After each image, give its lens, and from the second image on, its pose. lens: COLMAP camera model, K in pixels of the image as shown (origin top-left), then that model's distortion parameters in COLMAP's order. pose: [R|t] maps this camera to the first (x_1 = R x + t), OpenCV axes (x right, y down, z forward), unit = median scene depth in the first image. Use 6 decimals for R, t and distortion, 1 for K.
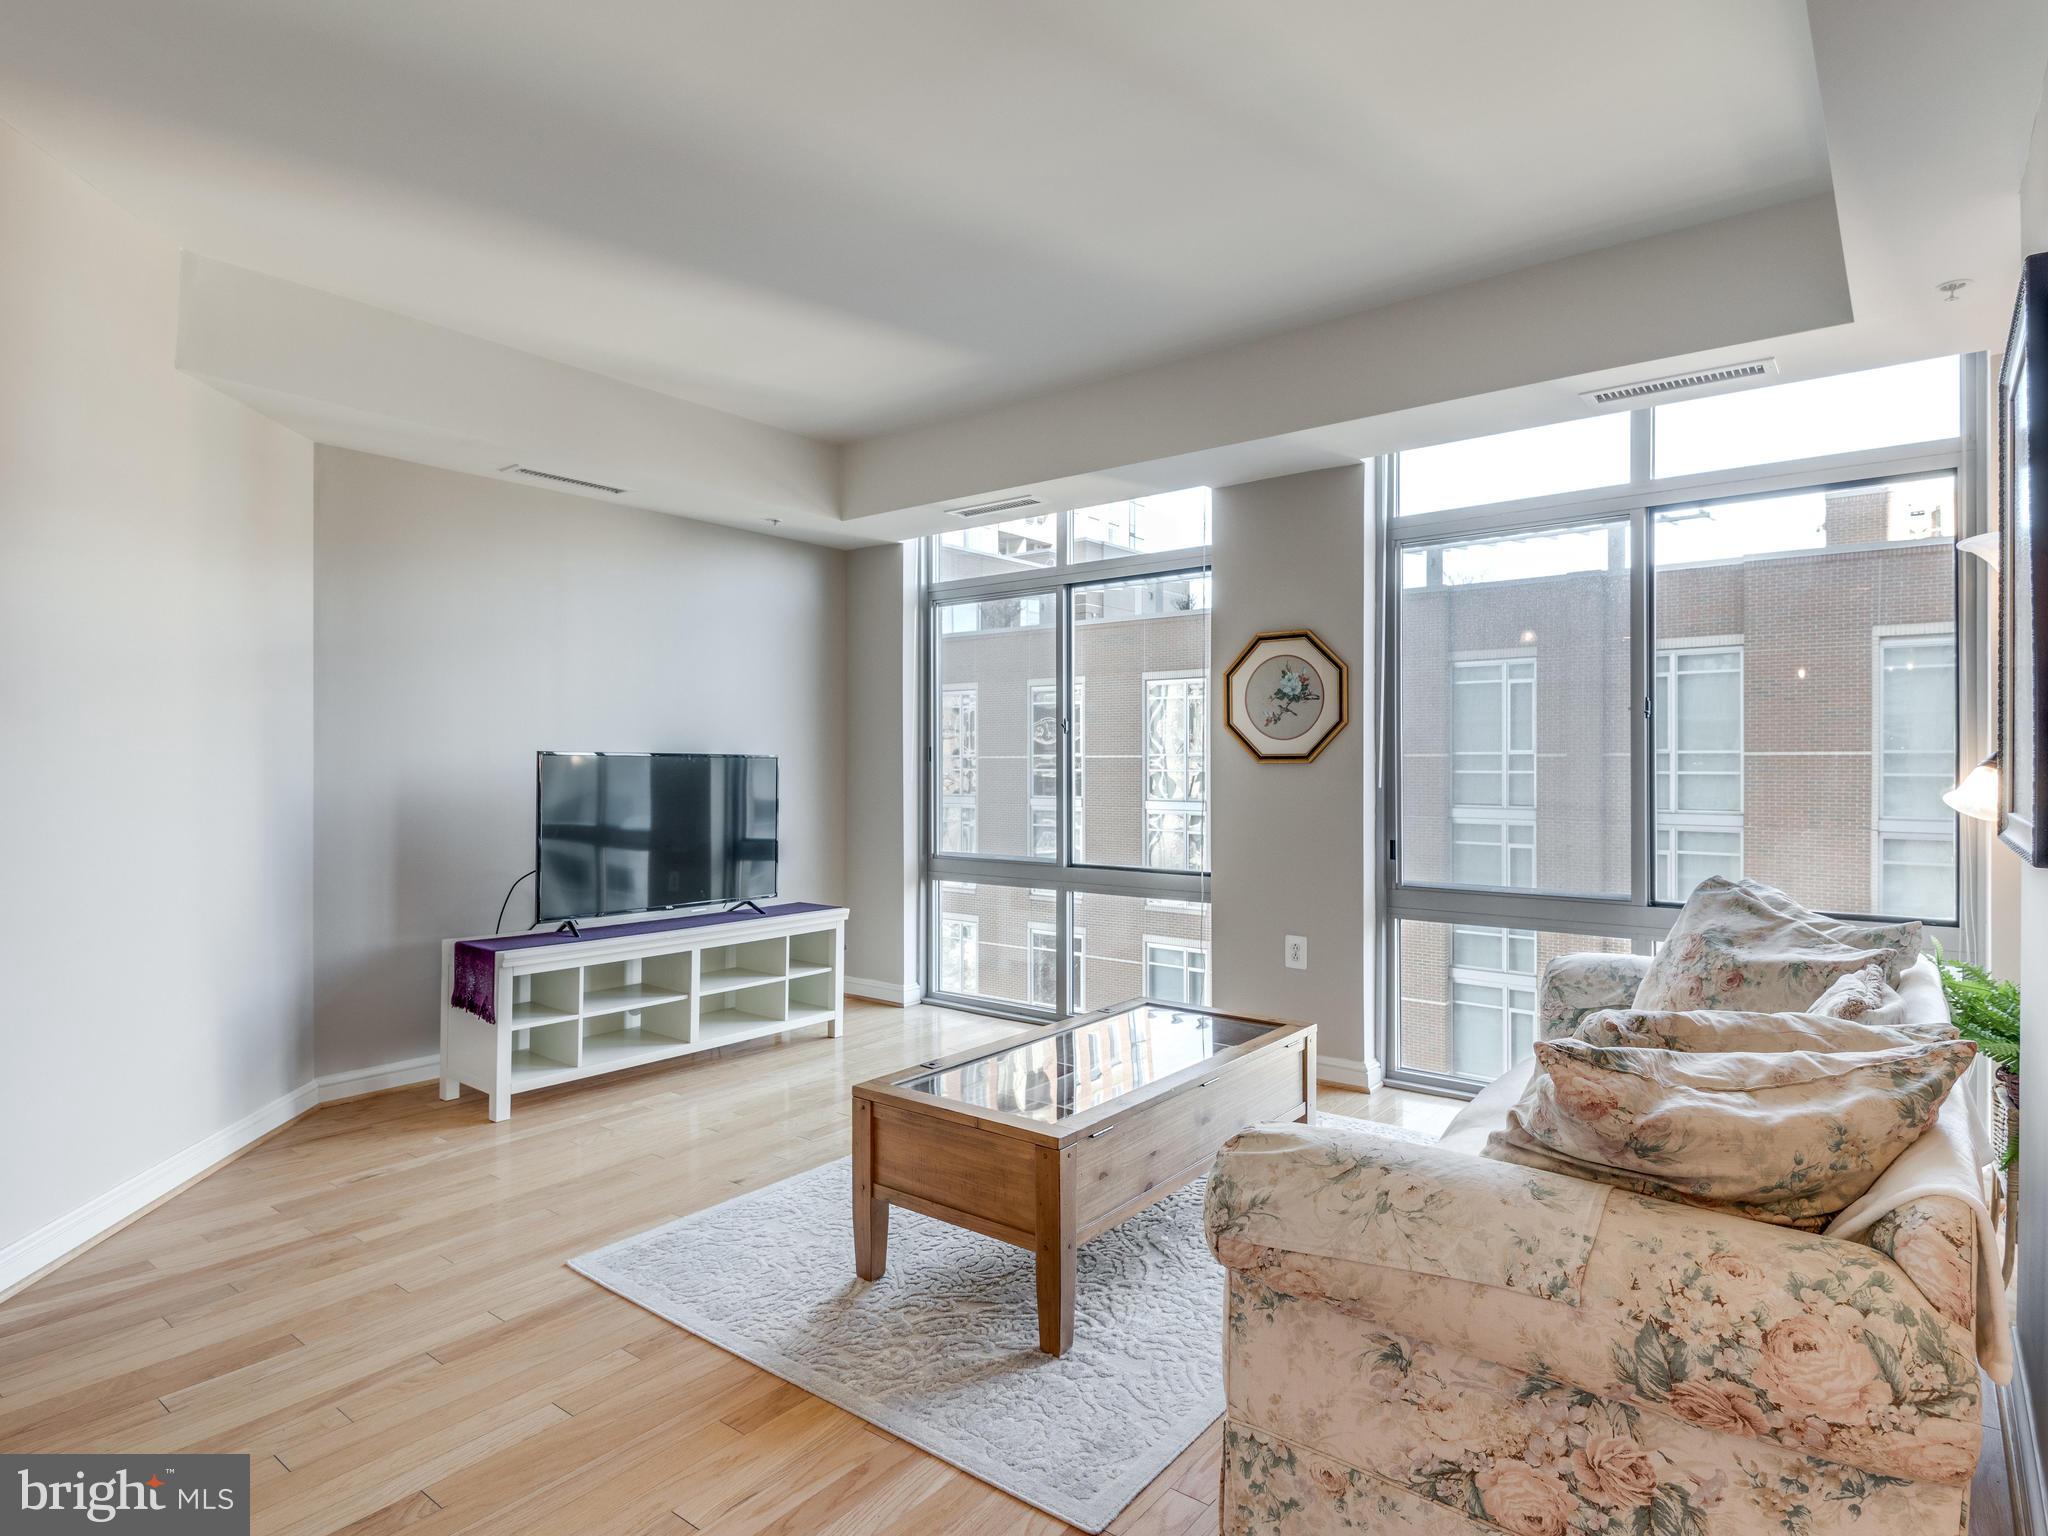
lens RADIAL K [[1088.4, 0, 1039.2], [0, 1088.4, 754.0], [0, 0, 1]] dist [0.025426, -0.024604]
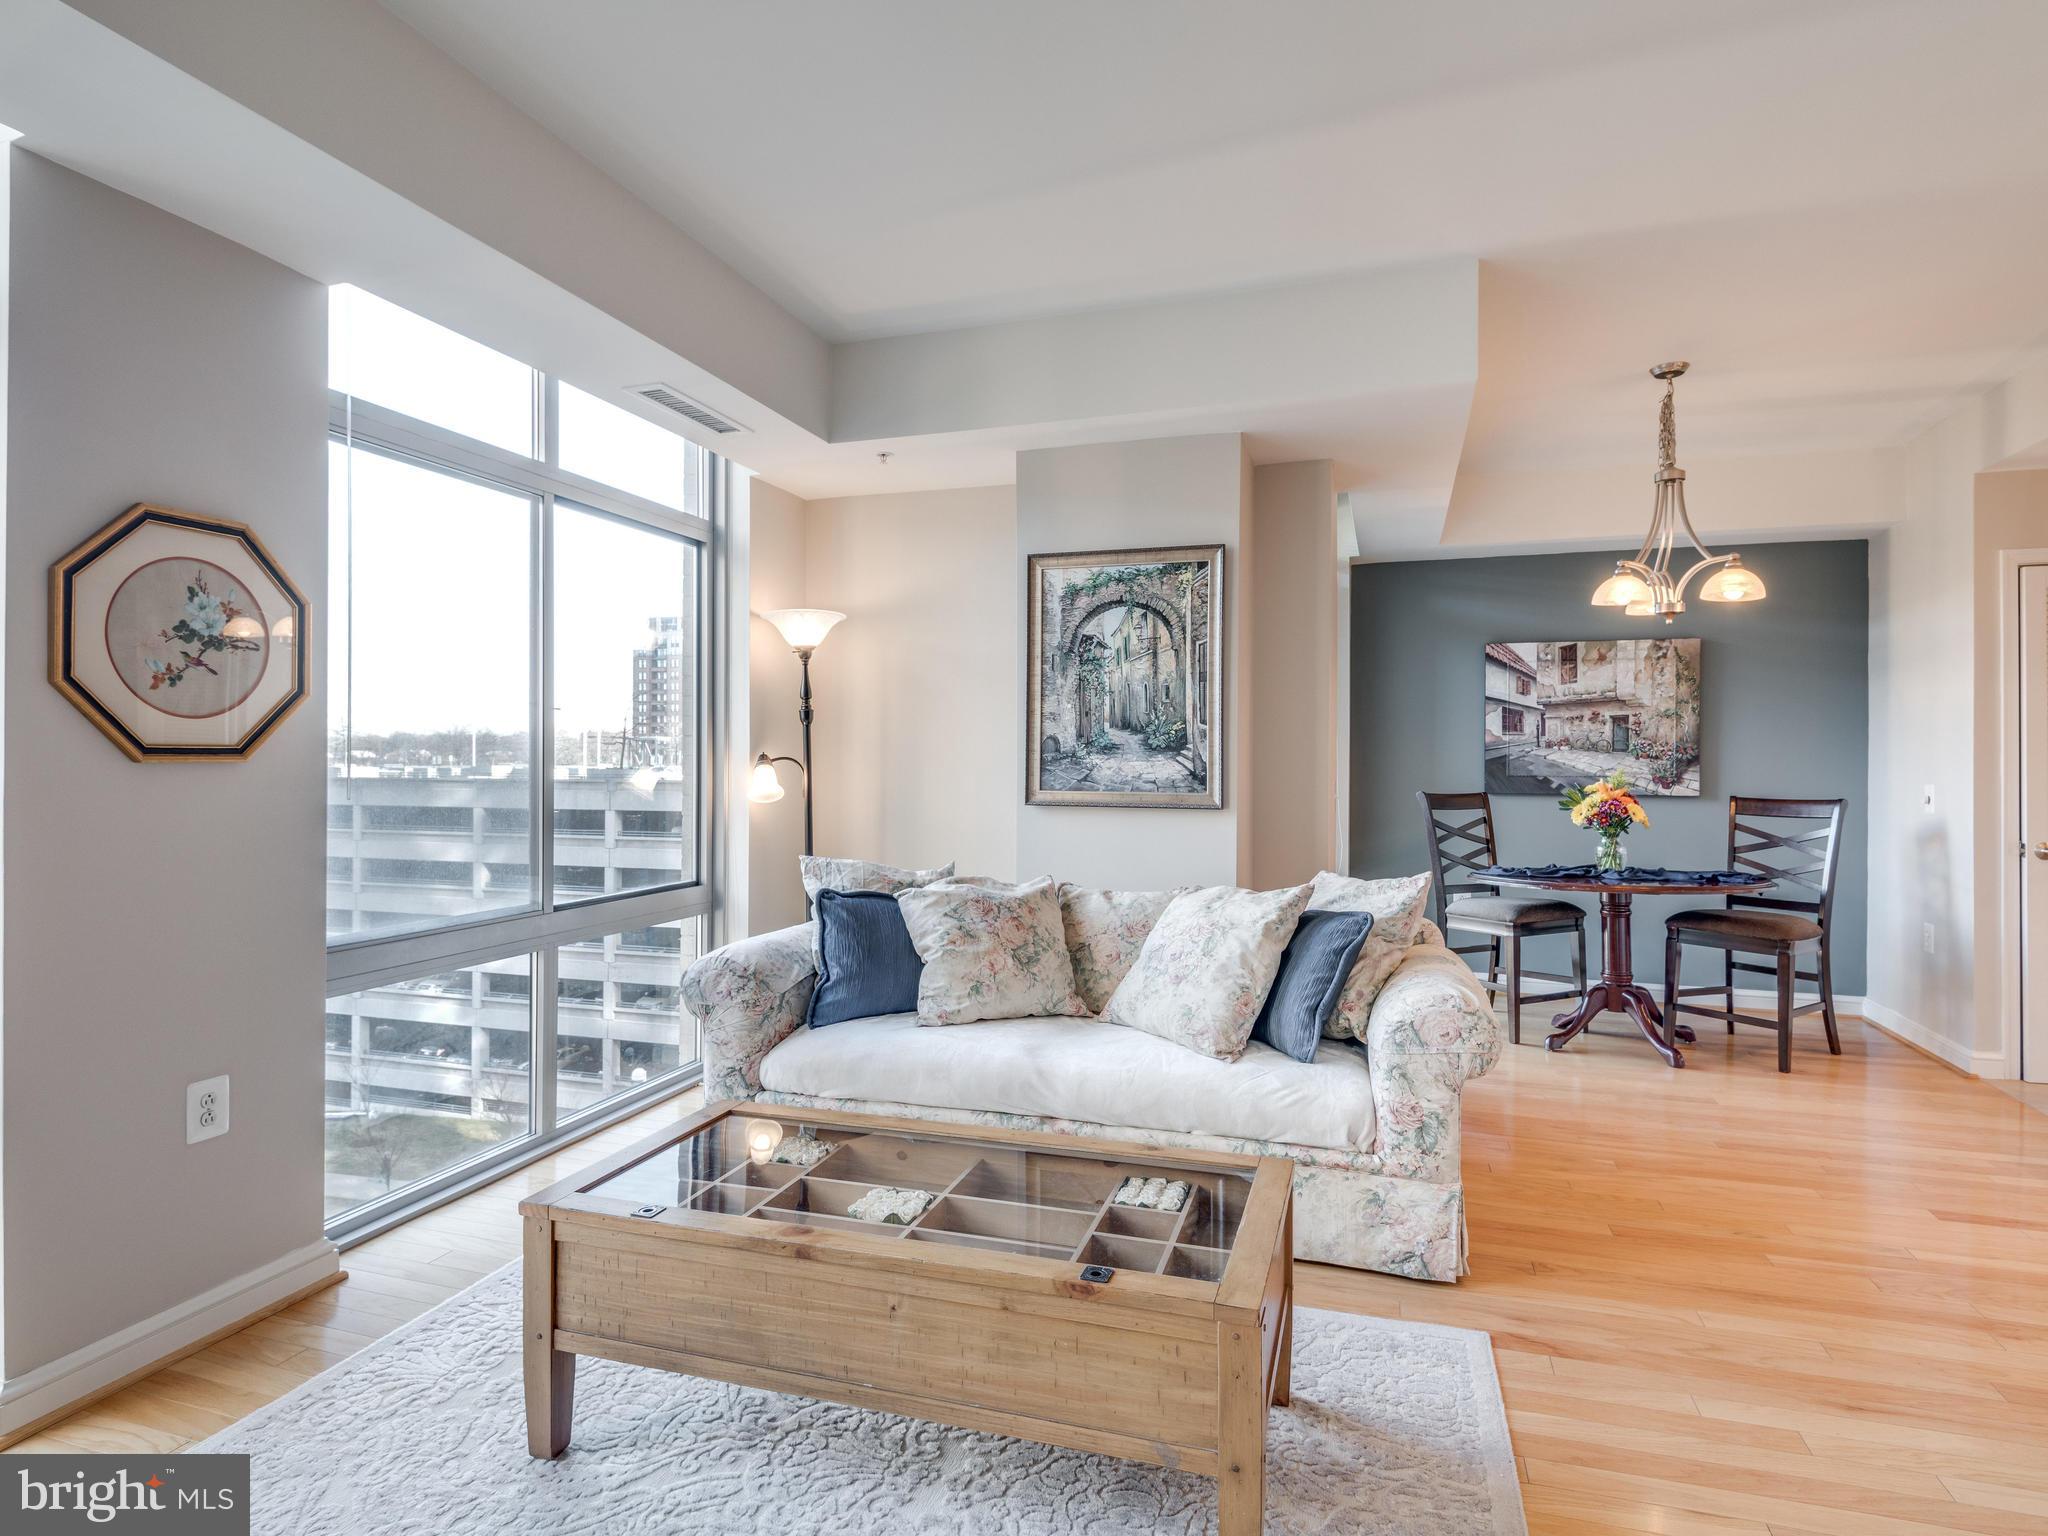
lens RADIAL K [[1088.4, 0, 1039.2], [0, 1088.4, 754.0], [0, 0, 1]] dist [0.025426, -0.024604]
pose [[-0.334048, 0.004705, 0.942544, -0.450562], [-0.010951, 0.999901, -0.008873, 0.005239], [-0.942492, -0.013286, -0.333964, 0.854350]]
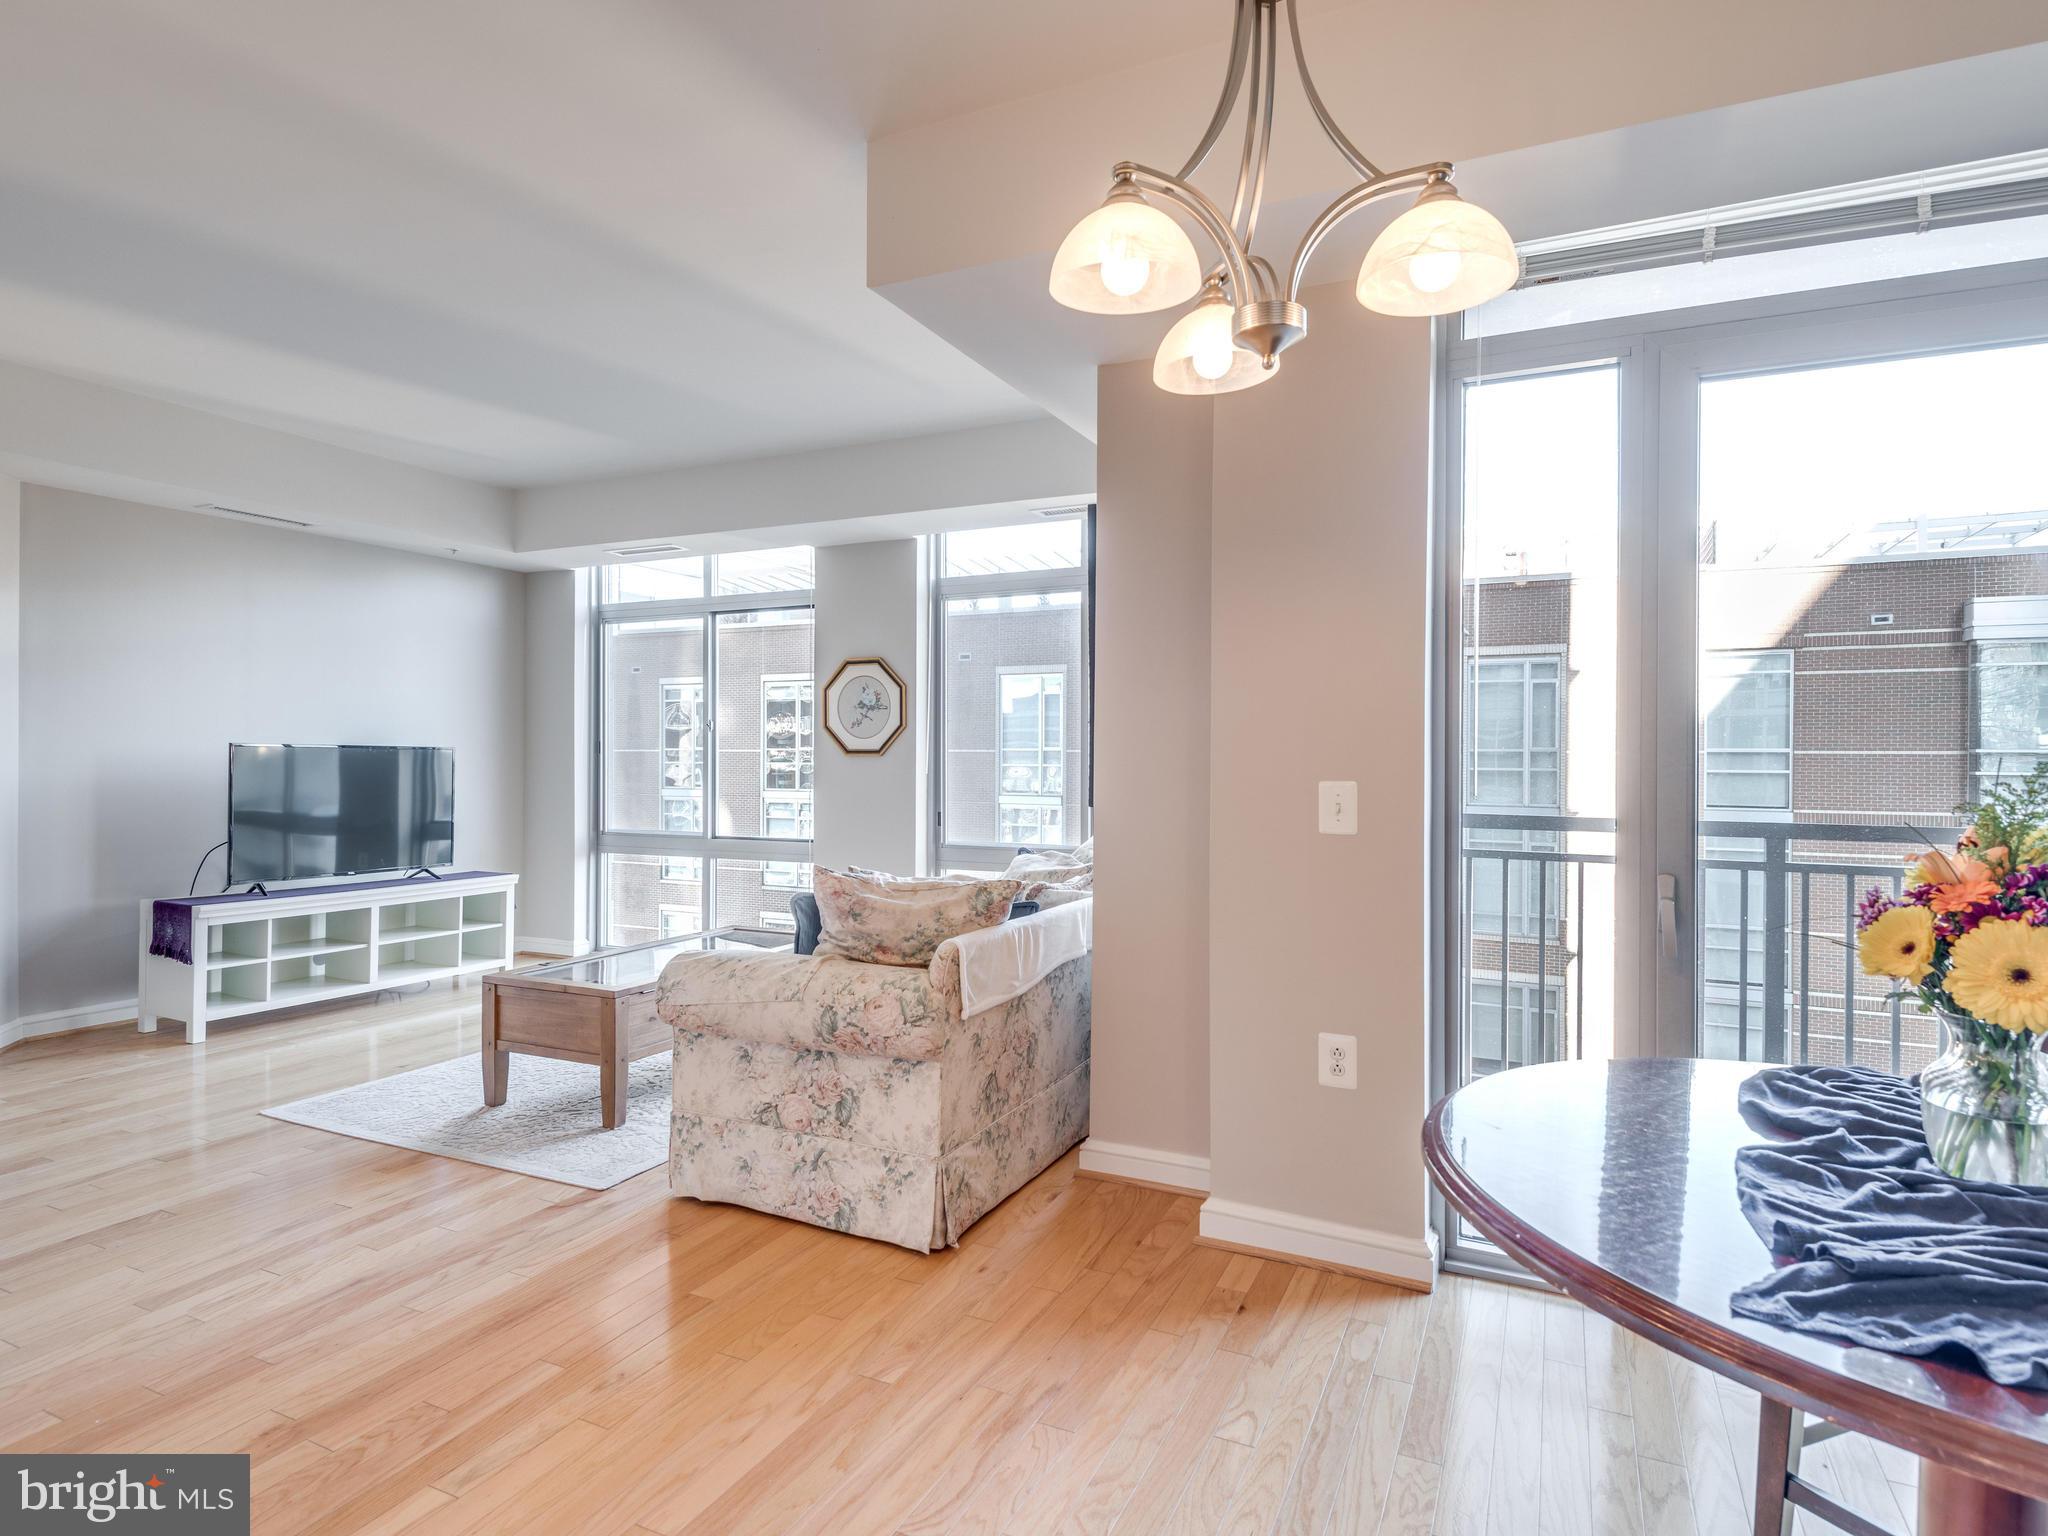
lens RADIAL K [[1088.4, 0, 1039.2], [0, 1088.4, 754.0], [0, 0, 1]] dist [0.025426, -0.024604]
pose [[0.976149, 0.004741, 0.217048, 0.156351], [-0.005641, 0.999978, 0.003529, 0.000038], [-0.217026, -0.004669, 0.976155, -0.387083]]
